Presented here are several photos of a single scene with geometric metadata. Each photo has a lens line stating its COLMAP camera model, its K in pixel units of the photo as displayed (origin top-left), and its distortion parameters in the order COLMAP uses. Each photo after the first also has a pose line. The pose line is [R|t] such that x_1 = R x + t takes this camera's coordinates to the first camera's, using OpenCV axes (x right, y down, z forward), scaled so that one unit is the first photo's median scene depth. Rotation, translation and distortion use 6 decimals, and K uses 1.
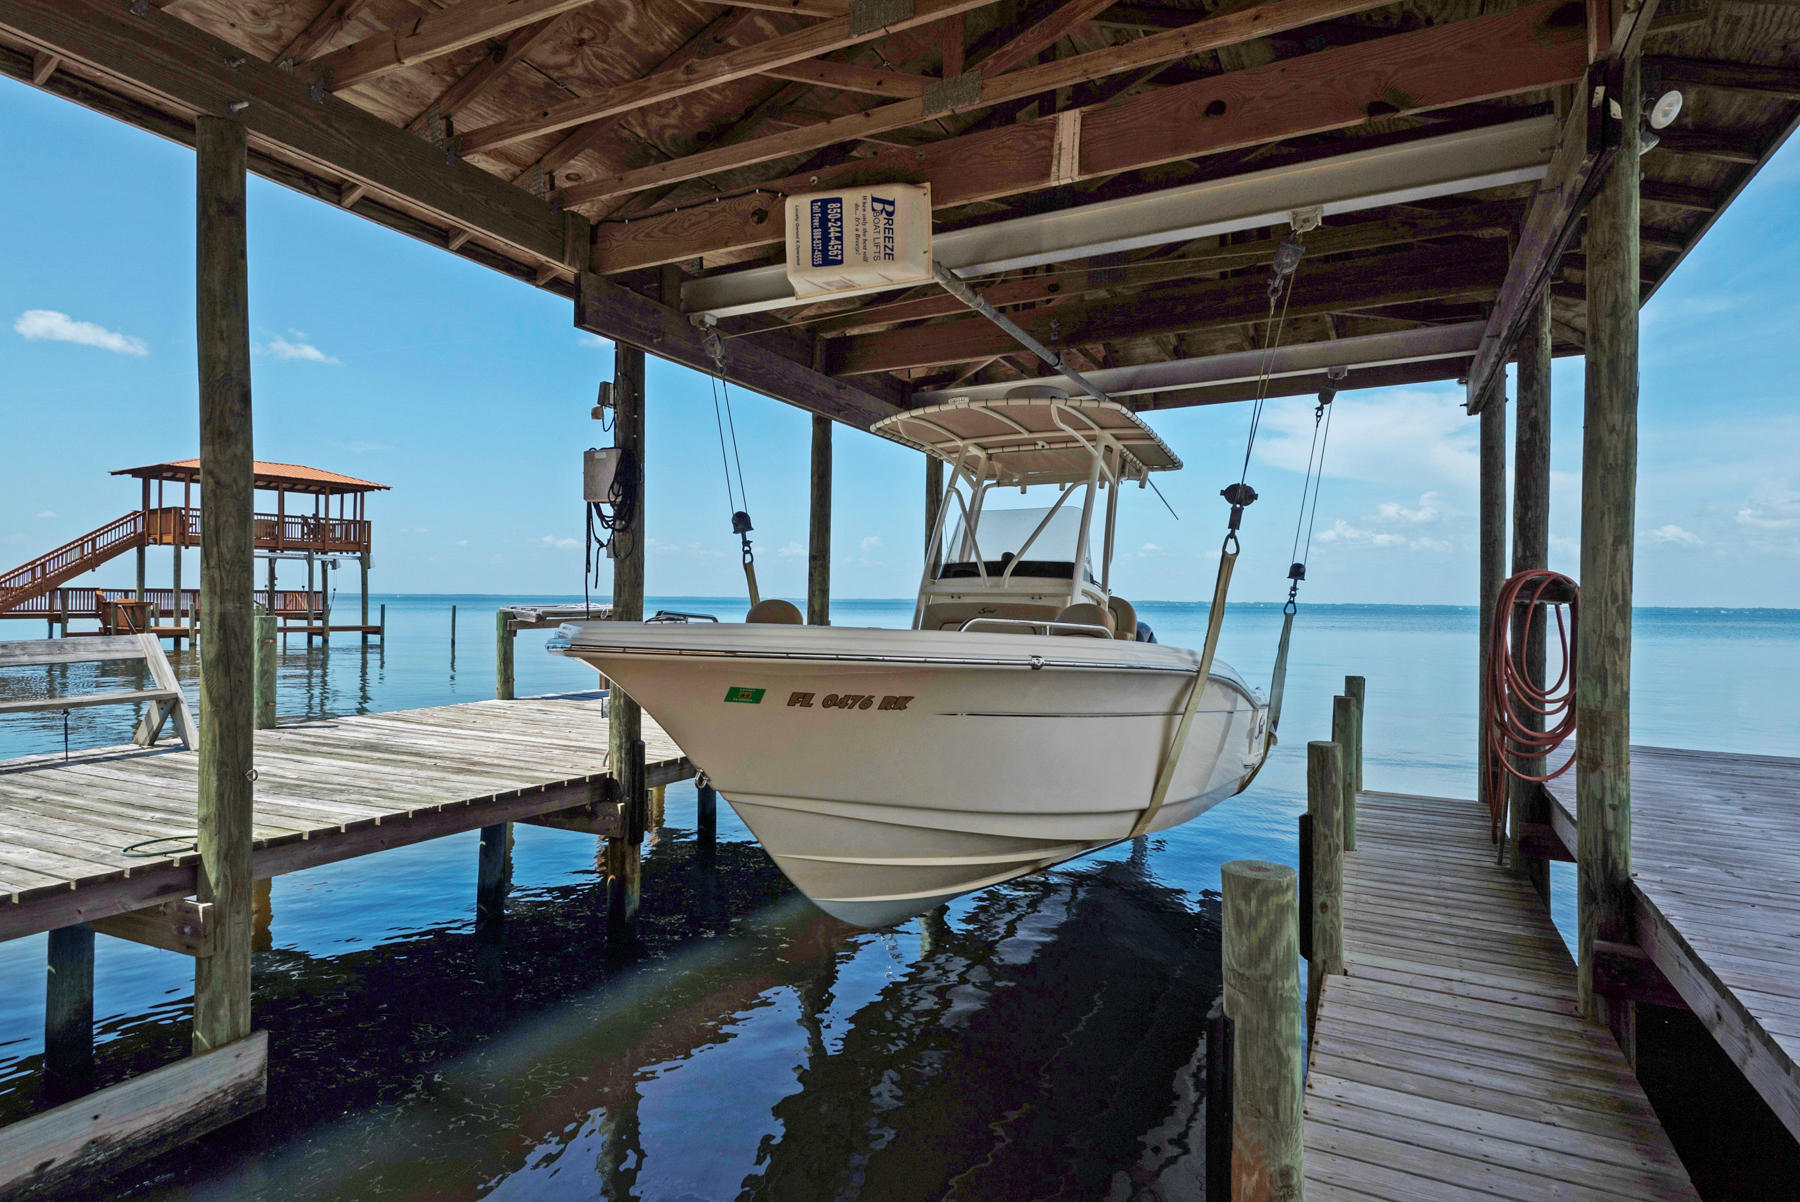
lens RADIAL K [[943.2, 0, 889.8], [0, 943.2, 606.6], [0, 0, 1]] dist [0.039377, -0.025416]
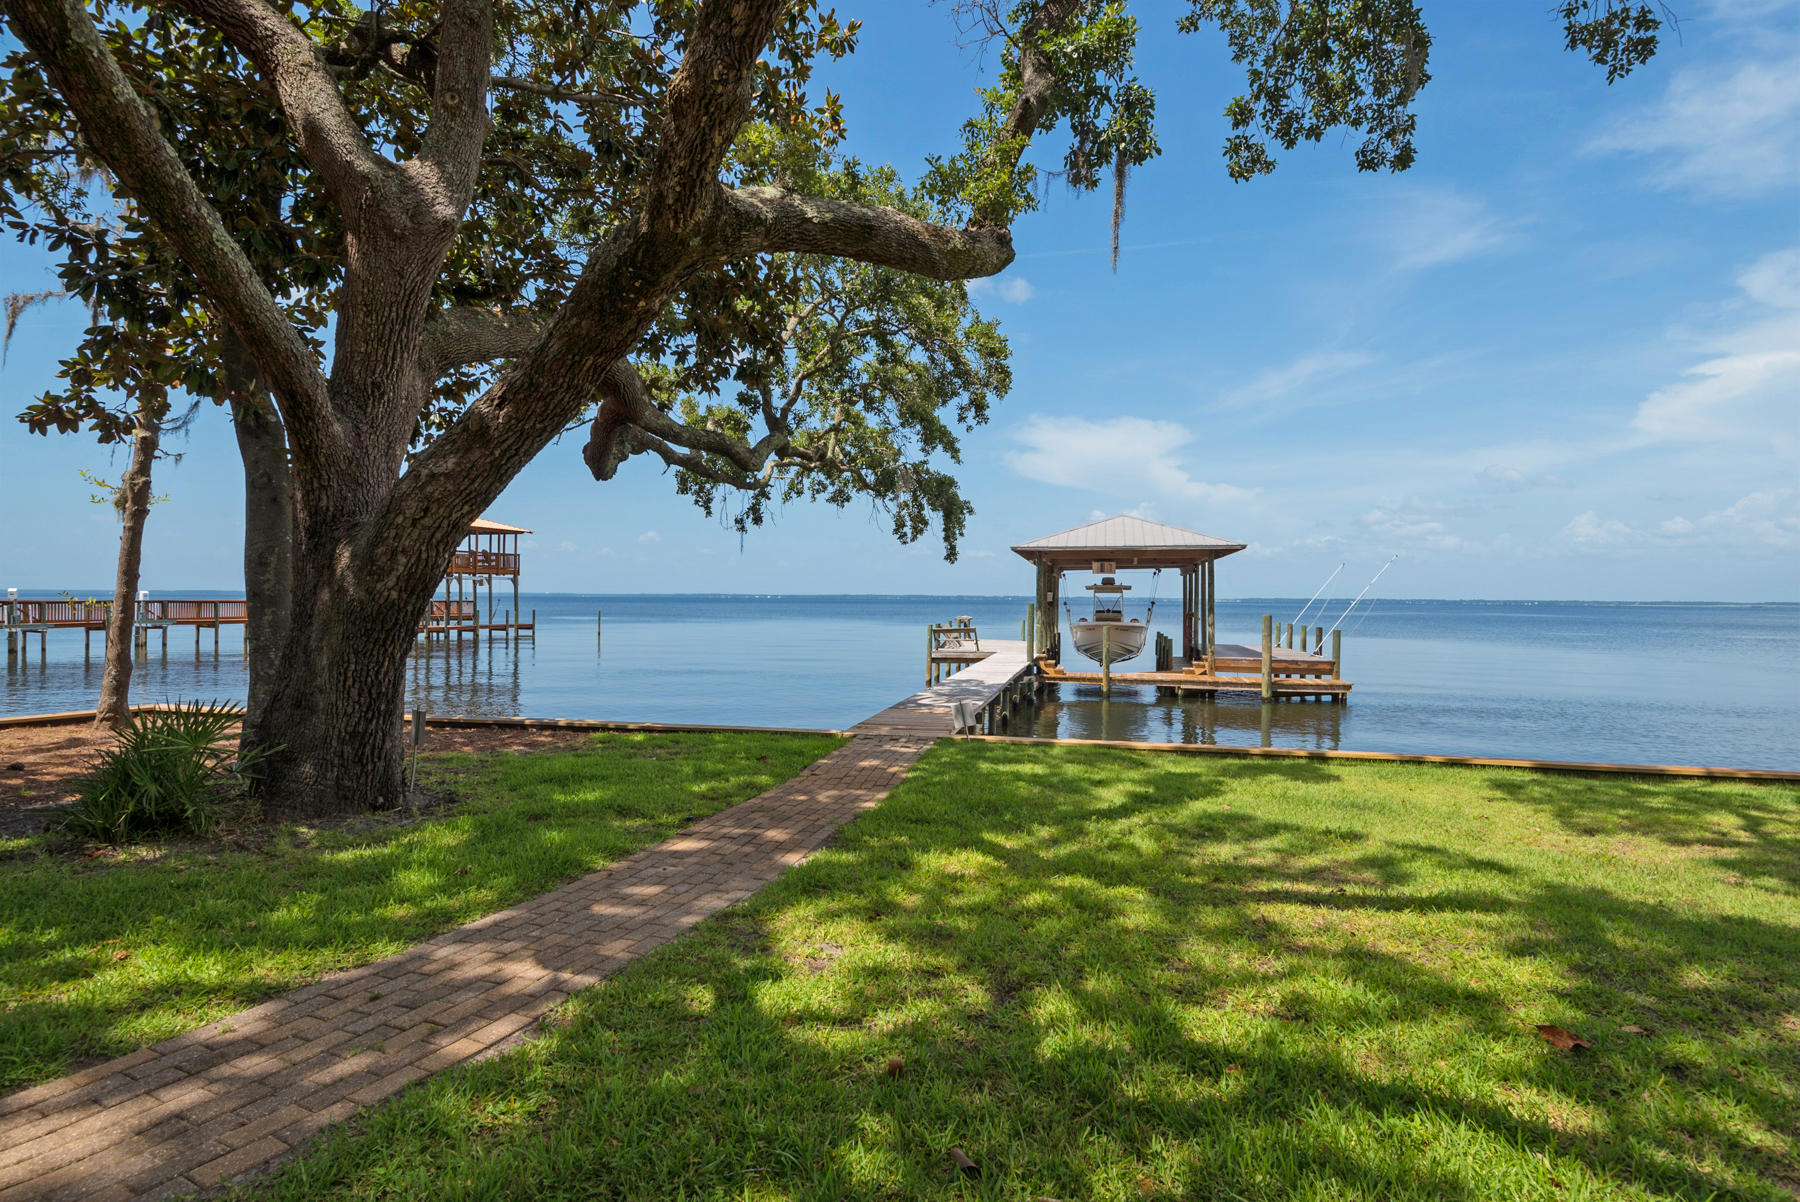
lens RADIAL K [[875.2, 0, 884.8], [0, 875.2, 606.5], [0, 0, 1]] dist [0.025949, -0.015235]
pose [[0.973122, -0.005817, 0.230216, -3.411453], [0.004572, 0.999972, 0.005941, -0.147133], [-0.230244, -0.004729, 0.973121, -5.476283]]
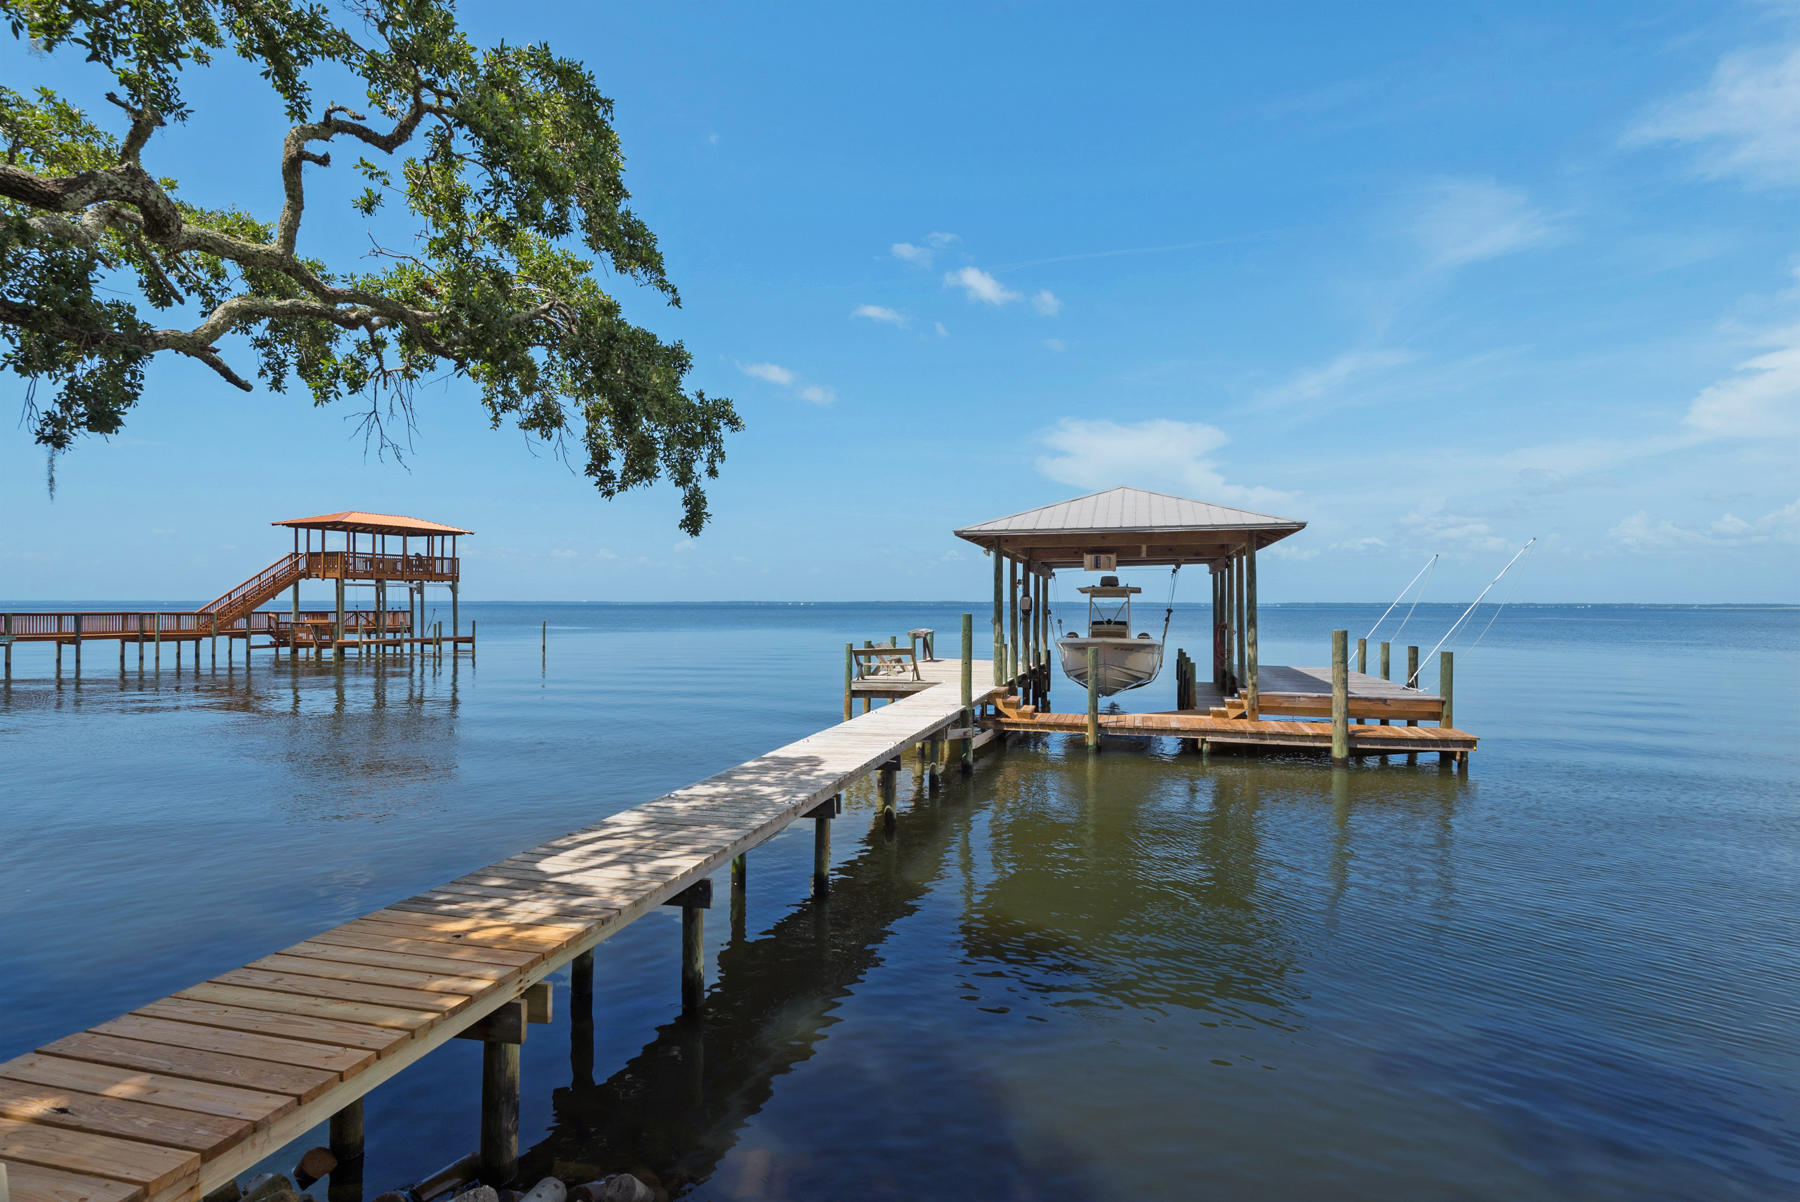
lens RADIAL K [[875.2, 0, 884.8], [0, 875.2, 606.5], [0, 0, 1]] dist [0.025949, -0.015235]
pose [[0.980531, -0.009664, 0.196124, -2.269148], [0.010185, 0.999947, -0.001648, -0.157474], [-0.196098, 0.003614, 0.980578, -3.721073]]
